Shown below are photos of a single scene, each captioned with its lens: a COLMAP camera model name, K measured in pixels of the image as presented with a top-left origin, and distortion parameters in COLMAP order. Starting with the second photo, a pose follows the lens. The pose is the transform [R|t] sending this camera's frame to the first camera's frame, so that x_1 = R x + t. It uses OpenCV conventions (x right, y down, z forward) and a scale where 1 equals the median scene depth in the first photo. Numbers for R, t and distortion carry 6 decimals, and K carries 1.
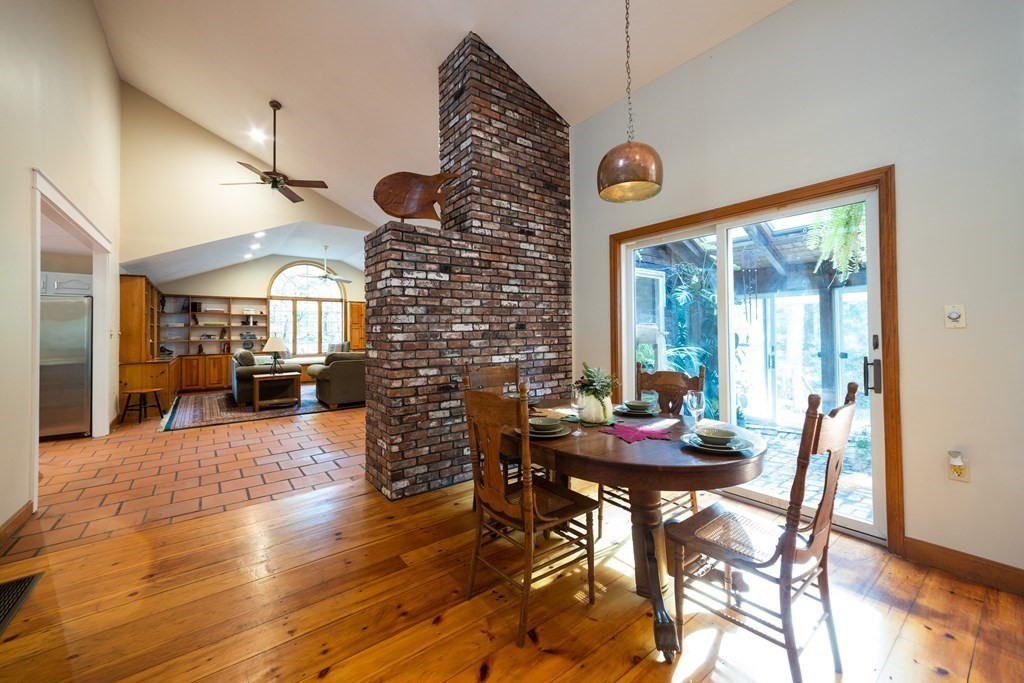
lens RADIAL K [[410.9, 0, 505.4], [0, 410.9, 325.1], [0, 0, 1]] dist [0.006034, -0.000155]
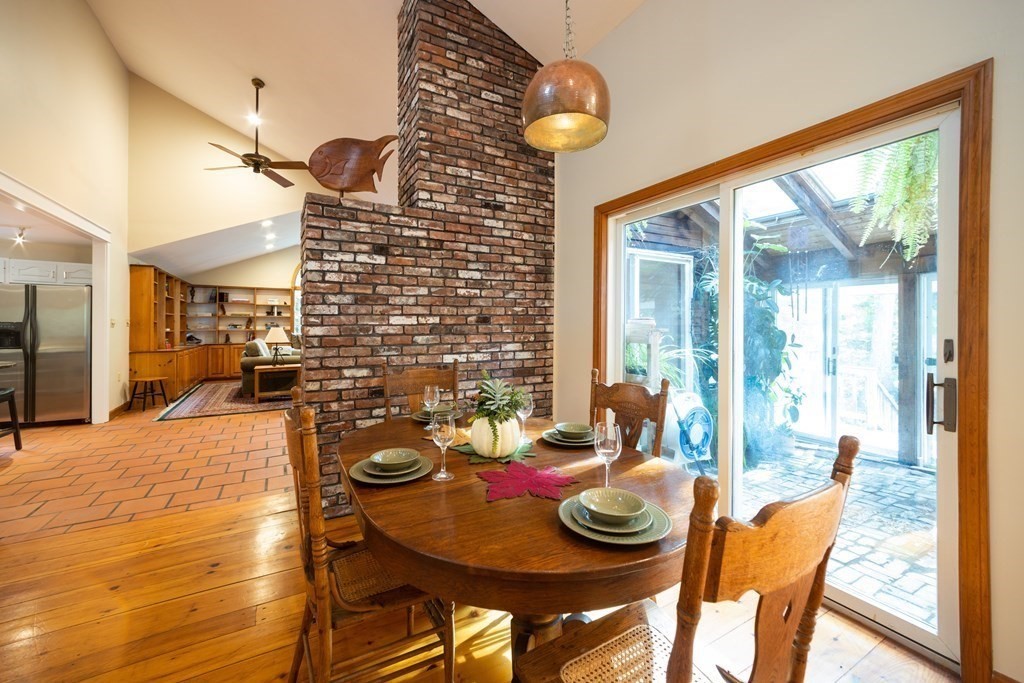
lens RADIAL K [[410.9, 0, 508.5], [0, 410.9, 325.2], [0, 0, 1]] dist [0.006034, -0.000155]
pose [[0.990149, 0.012361, -0.139474, 0.199166], [-0.009790, 0.999770, 0.019107, -0.001965], [0.139678, -0.017554, 0.990041, 0.175781]]
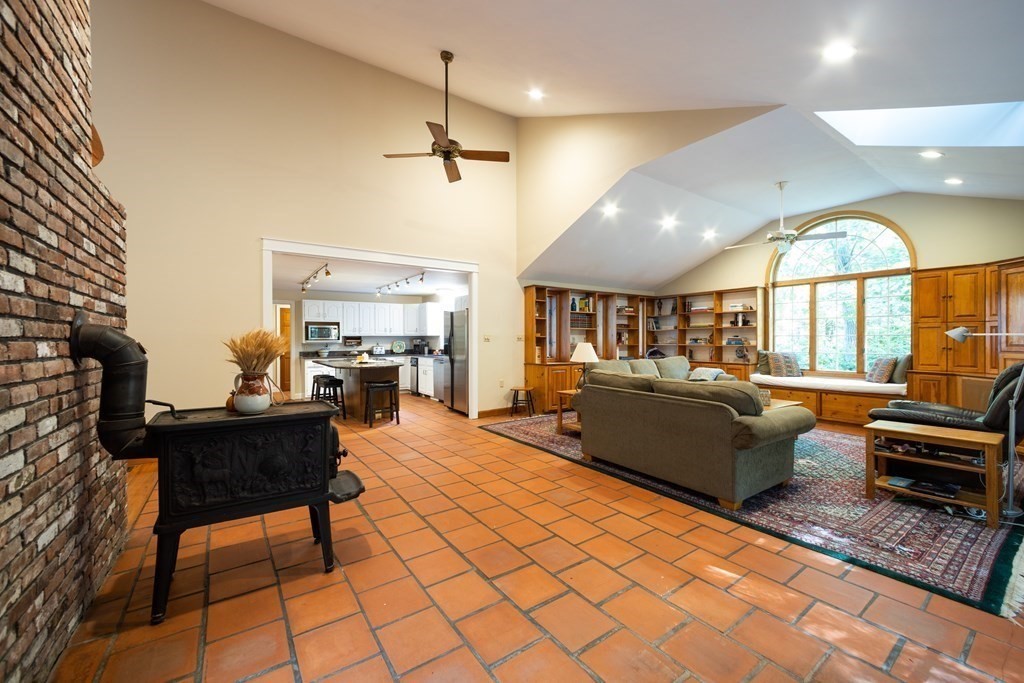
lens RADIAL K [[410.9, 0, 505.0], [0, 410.9, 342.9], [0, 0, 1]] dist [0.006034, -0.000155]
pose [[-0.045110, 0.017813, -0.998823, 0.317559], [0.020811, 0.999641, 0.016888, 0.021348], [0.998765, -0.020025, -0.045465, 1.351552]]
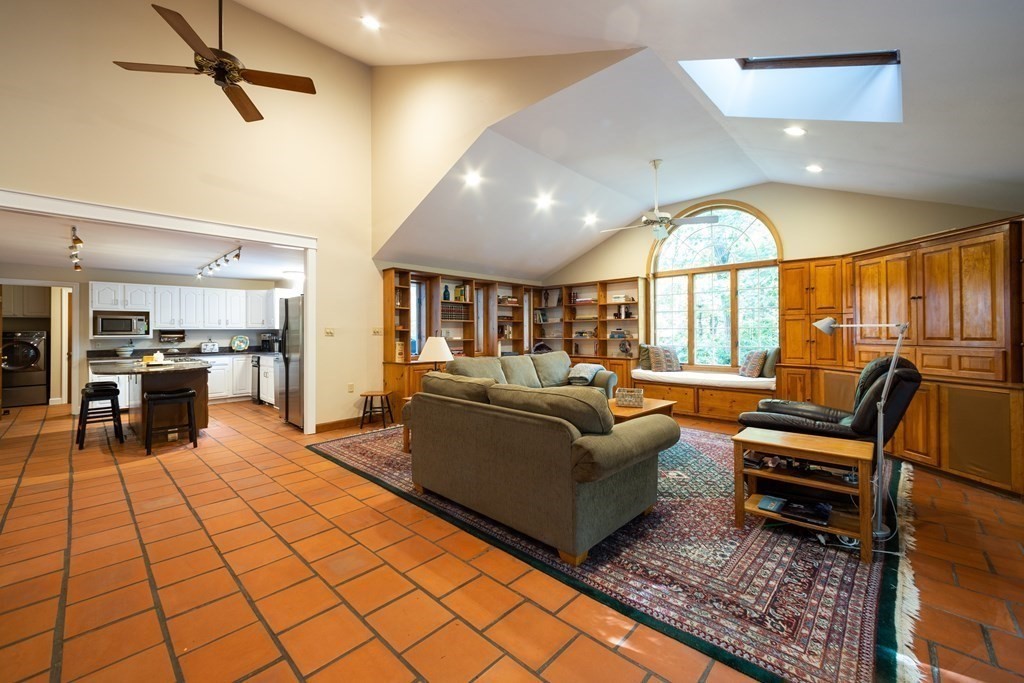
lens RADIAL K [[410.9, 0, 504.6], [0, 410.9, 332.8], [0, 0, 1]] dist [0.006034, -0.000155]
pose [[0.145563, 0.007204, -0.989323, 0.091088], [0.021909, 0.999705, 0.010503, 0.028983], [0.989106, -0.023204, 0.145362, 1.551489]]
